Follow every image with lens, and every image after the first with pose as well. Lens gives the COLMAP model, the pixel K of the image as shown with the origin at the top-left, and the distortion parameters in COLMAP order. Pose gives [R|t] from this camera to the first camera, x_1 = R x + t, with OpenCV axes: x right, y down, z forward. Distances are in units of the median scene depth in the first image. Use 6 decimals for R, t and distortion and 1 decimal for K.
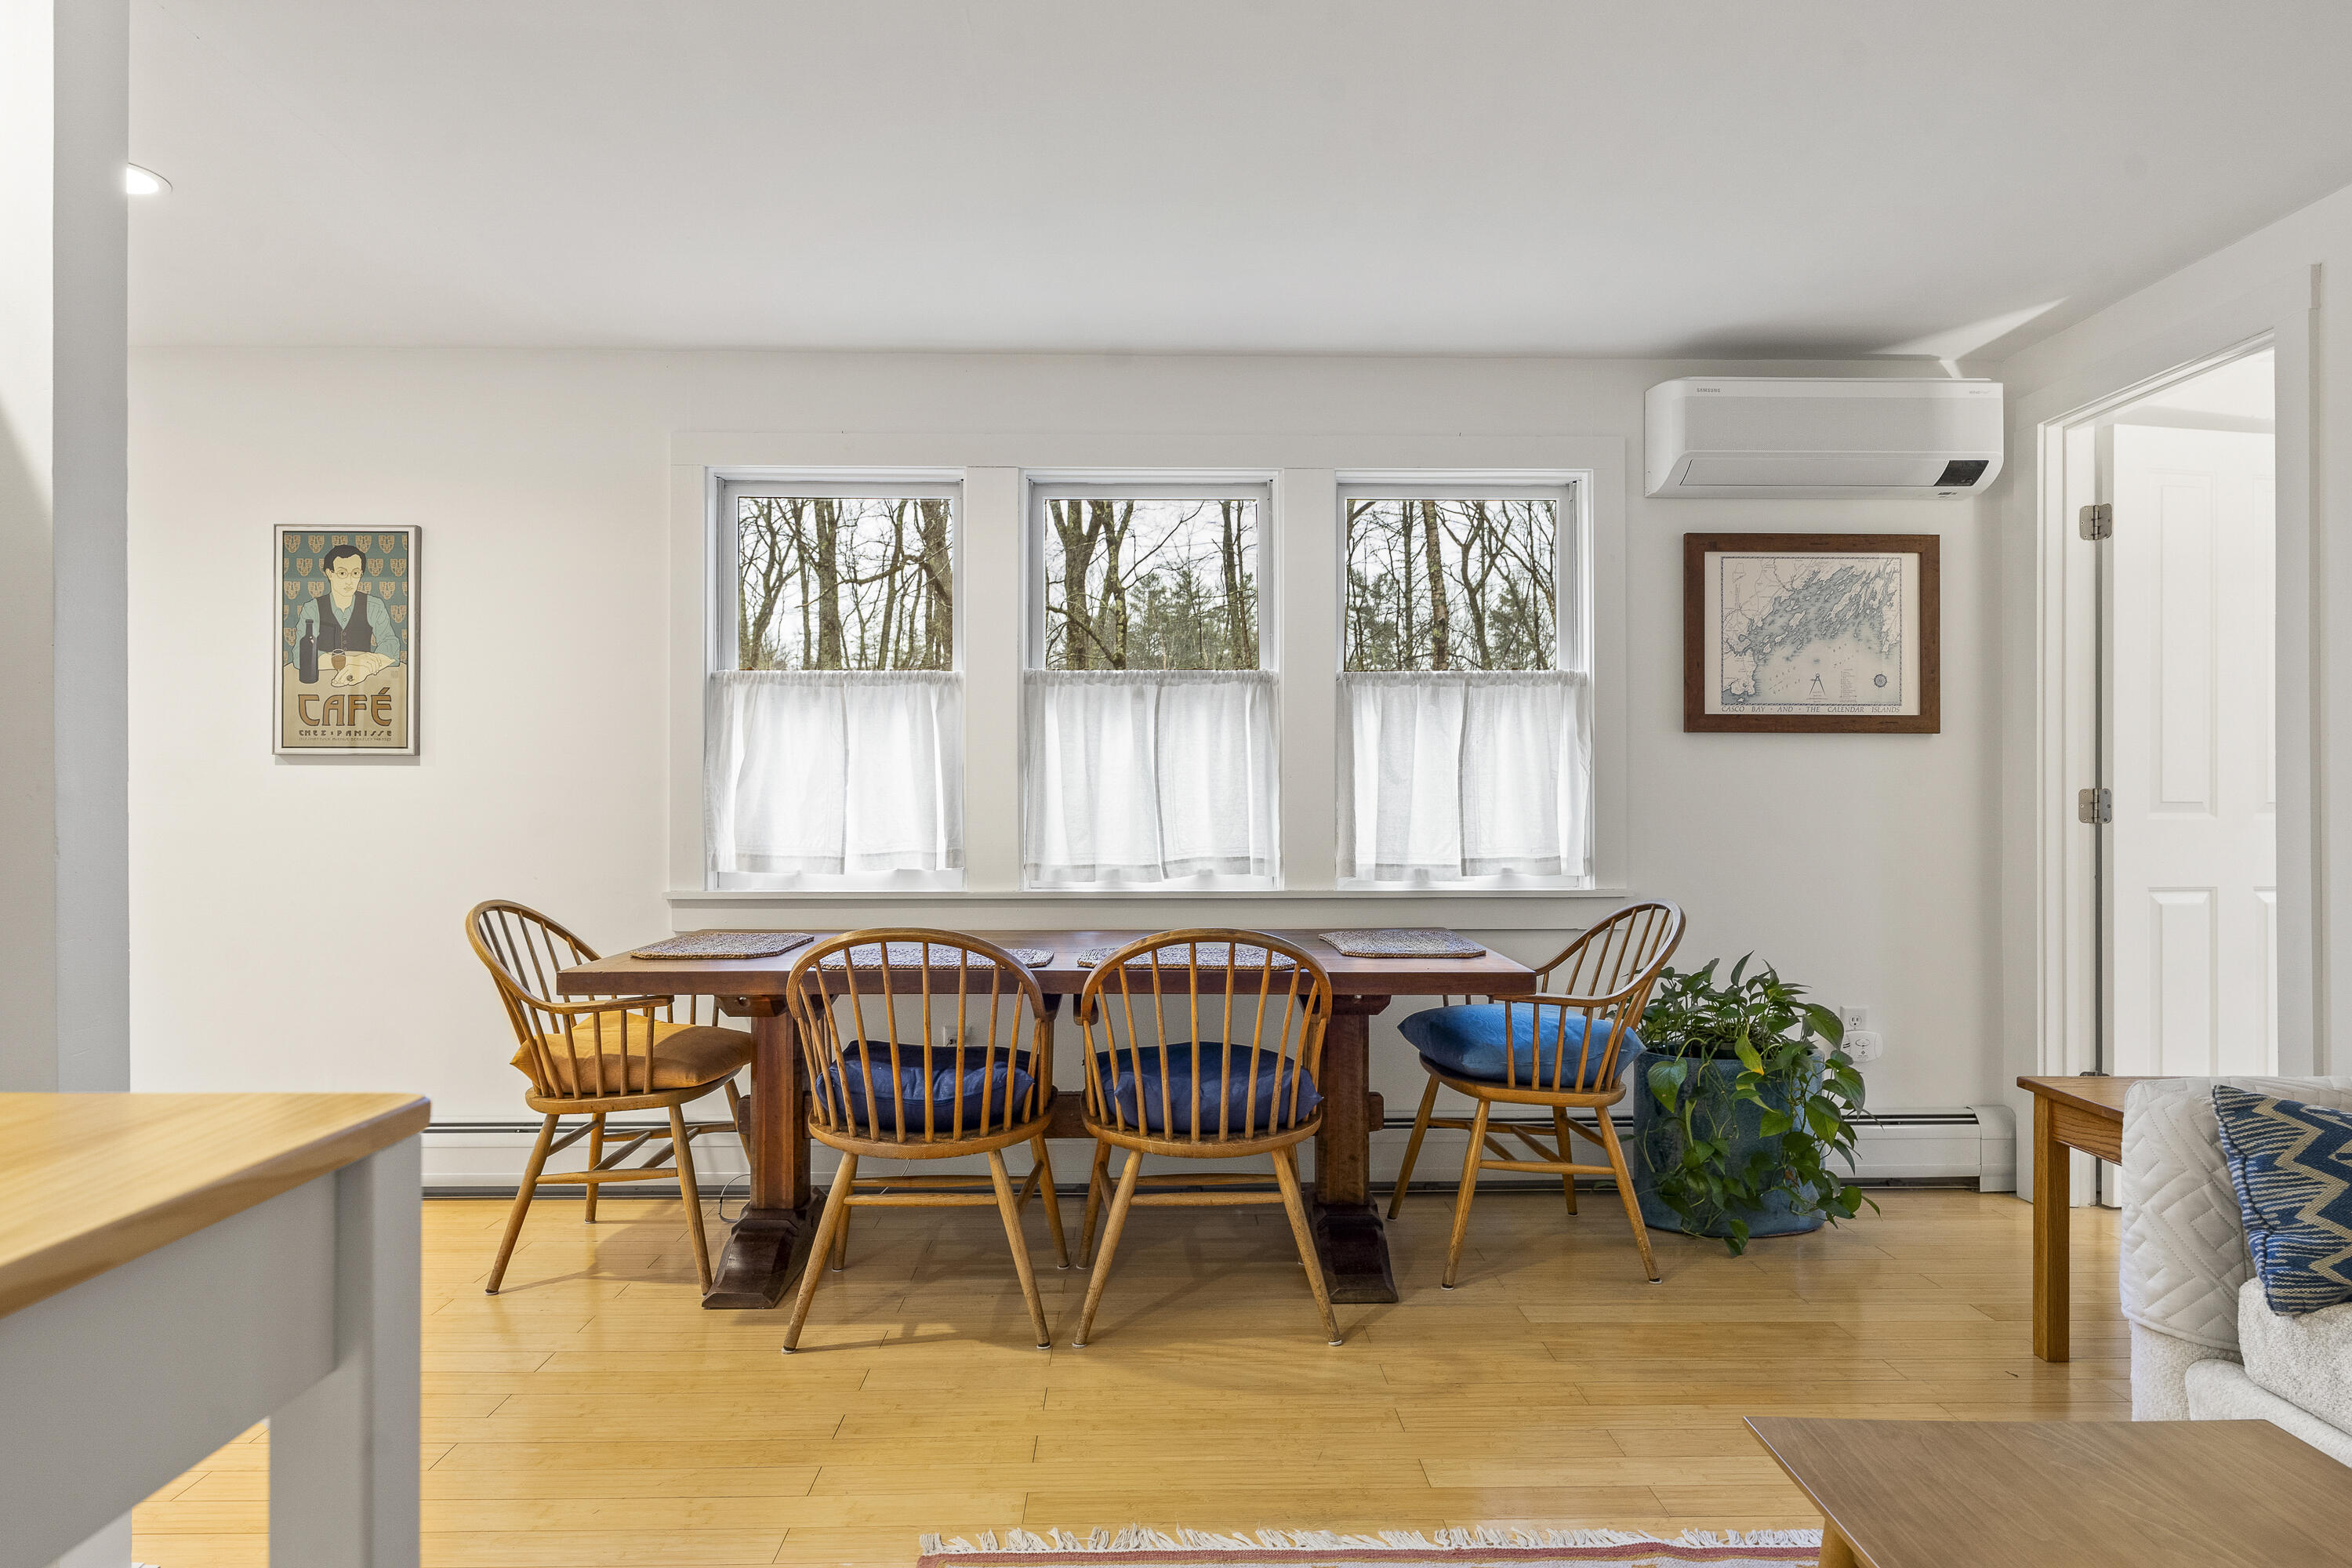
lens RADIAL K [[1452.7, 0, 1177.0], [0, 1452.7, 788.8], [0, 0, 1]] dist [-0.000127, -0.000101]
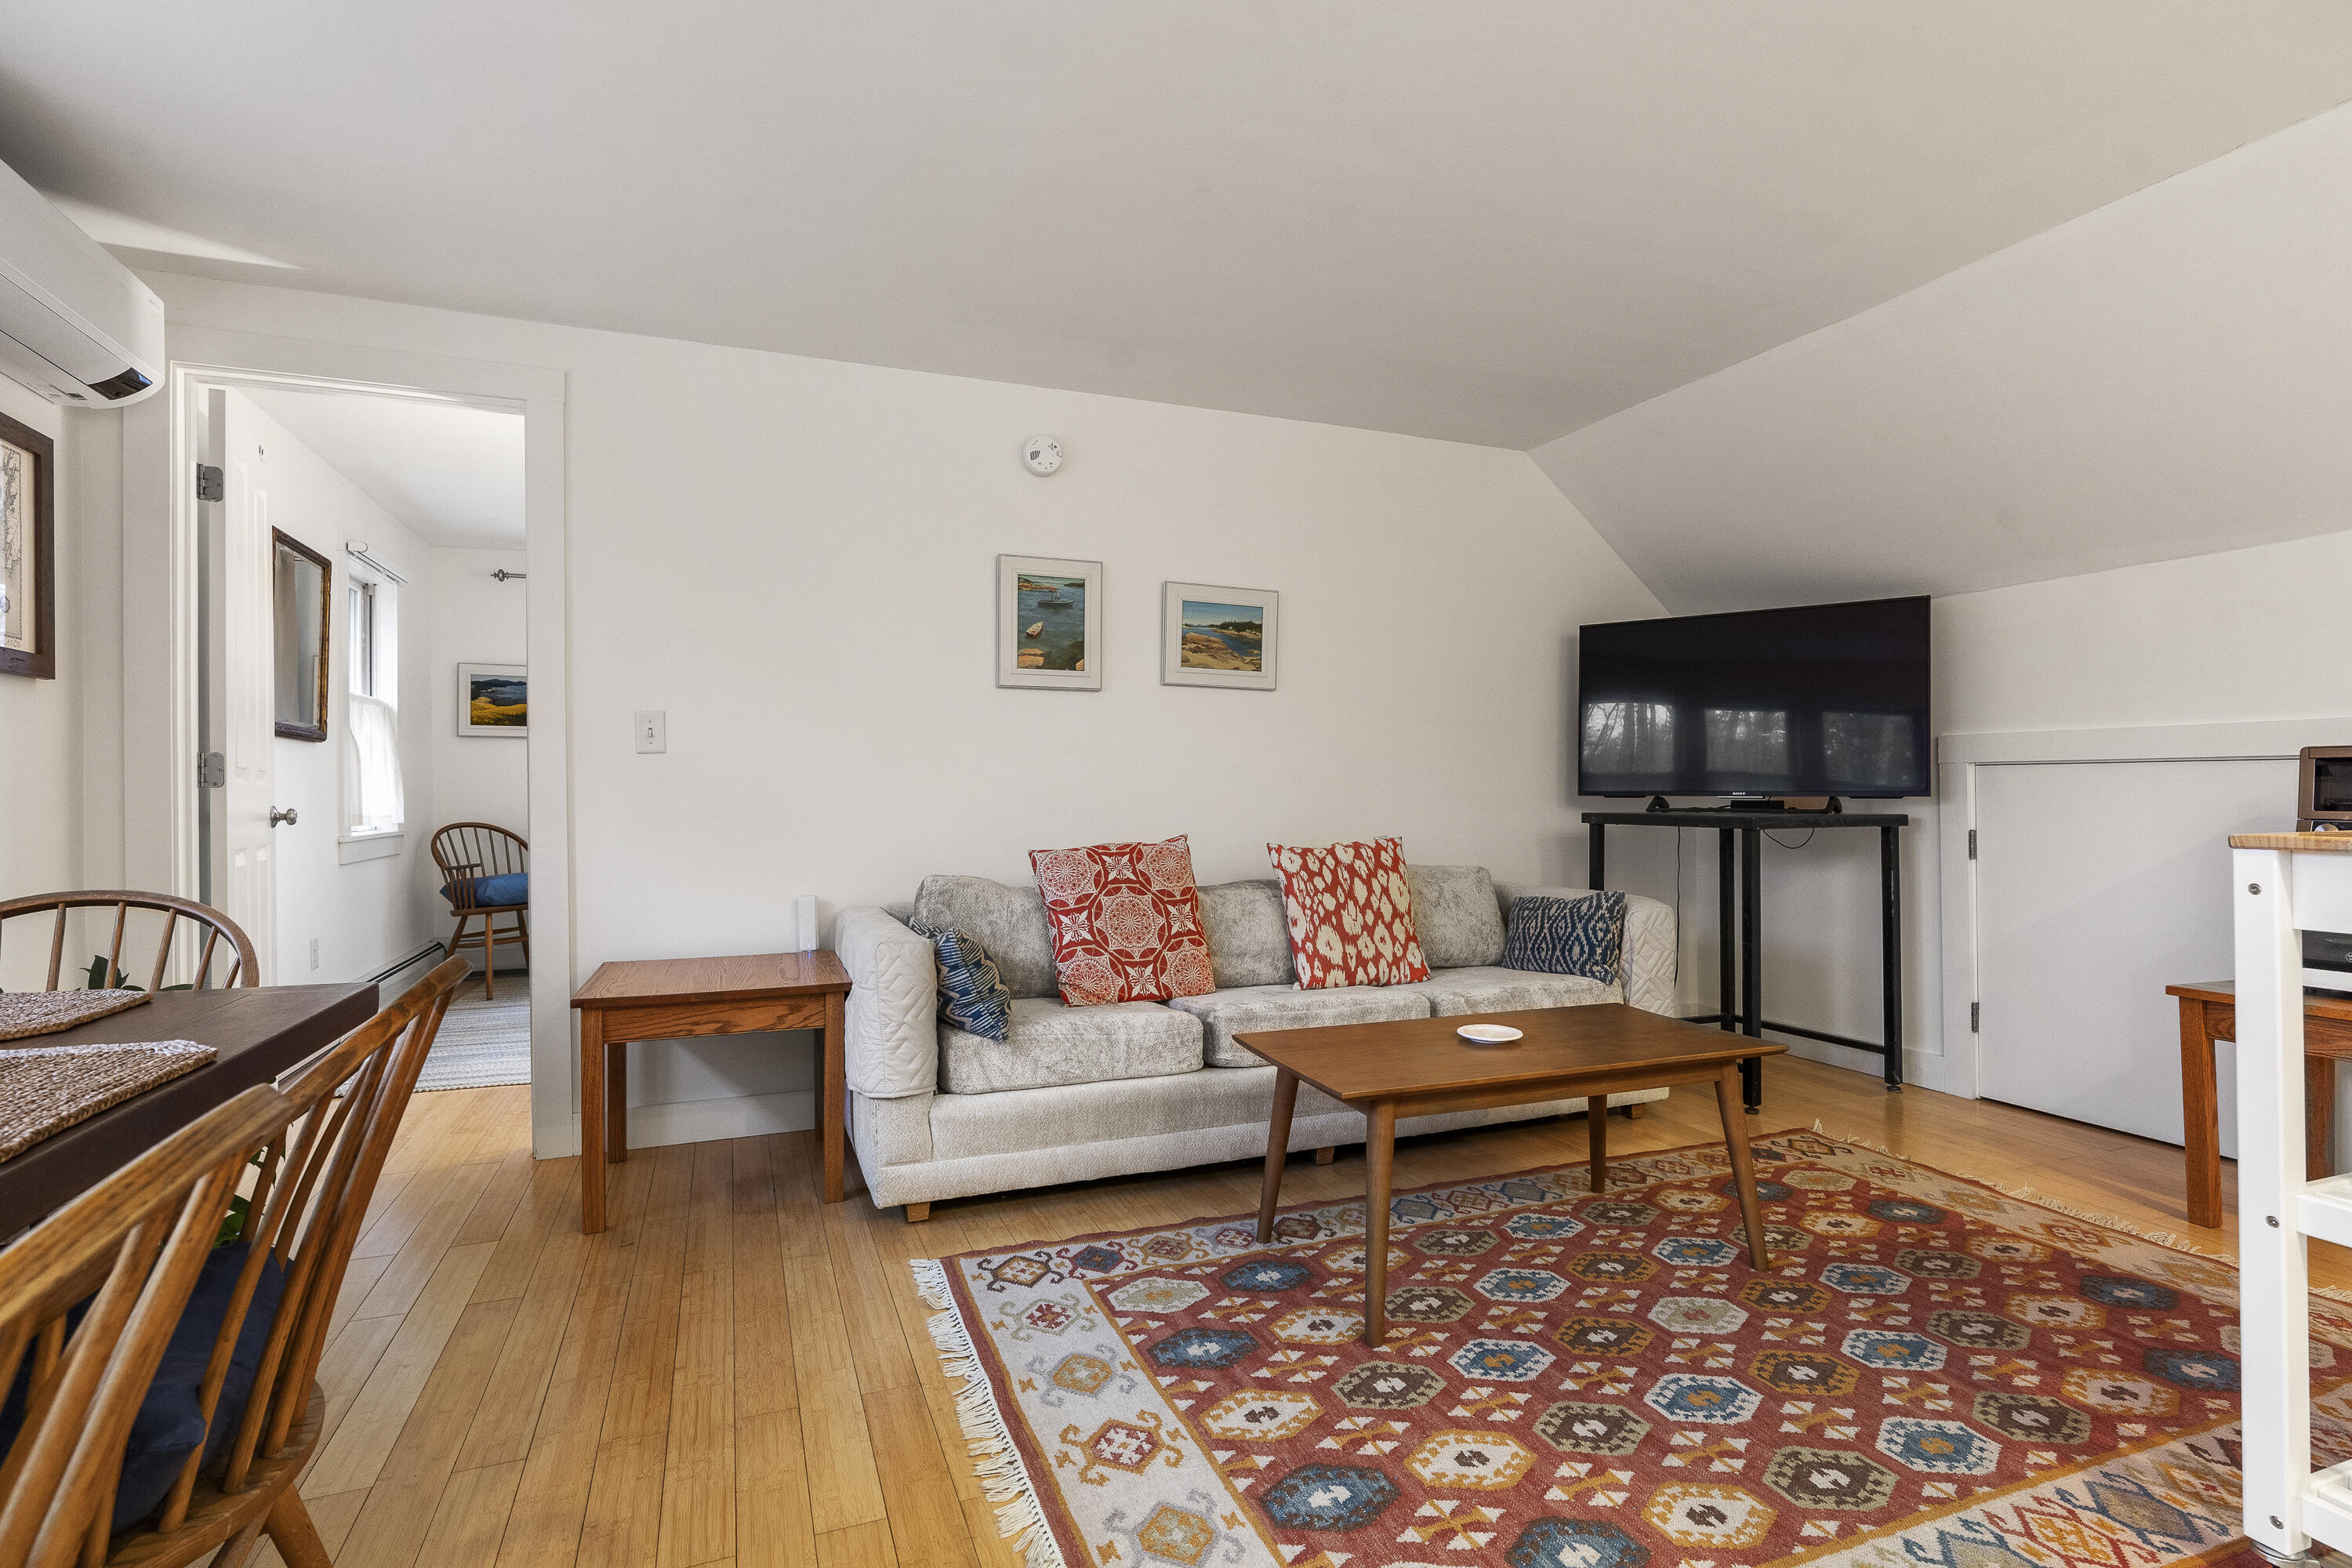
lens RADIAL K [[1139.5, 0, 1183.5], [0, 1139.5, 782.6], [0, 0, 1]] dist [-0.005733, -0.000174]
pose [[-0.367974, 0.012771, 0.929748, -0.324459], [-0.001557, 0.999896, -0.014351, 0.030431], [-0.929835, -0.006728, -0.367916, 0.667481]]
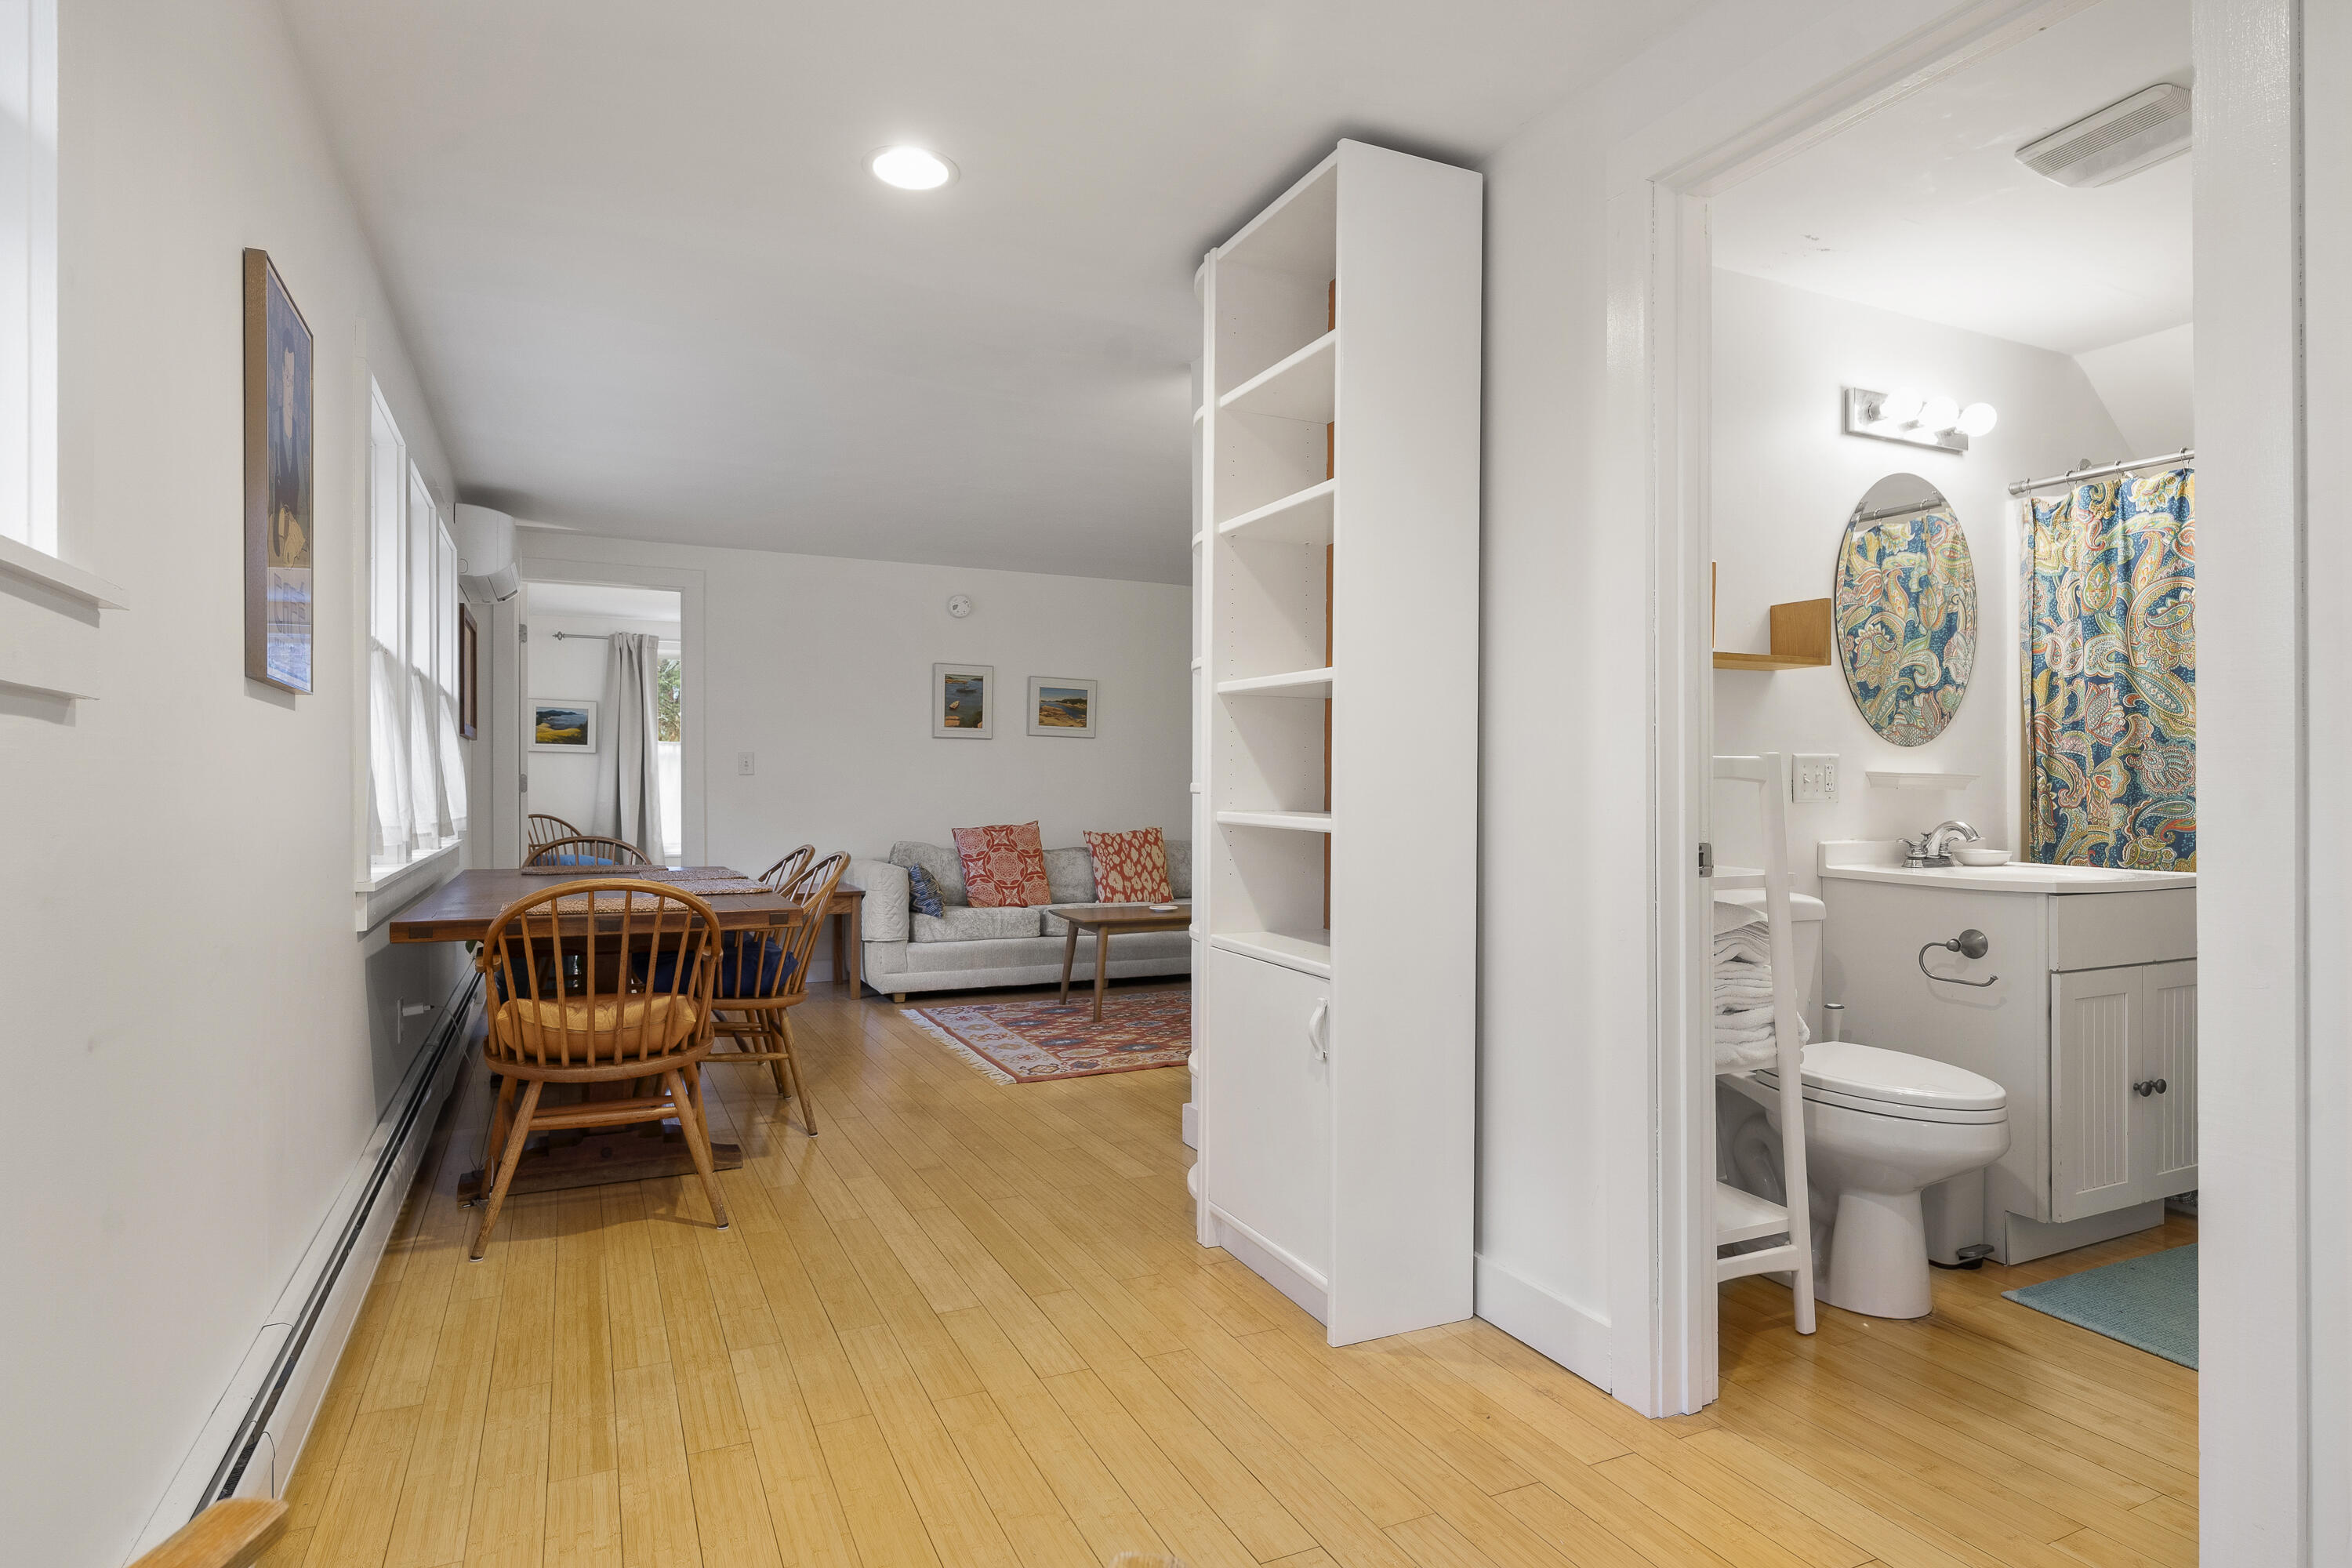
lens RADIAL K [[1277.6, 0, 1168.1], [0, 1277.6, 799.1], [0, 0, 1]] dist [0.002683, 0.000014]
pose [[-0.417829, -0.002414, 0.908523, -1.262371], [-0.009951, 0.999949, -0.001919, 0.028555], [-0.908471, -0.009842, -0.417831, 0.940021]]
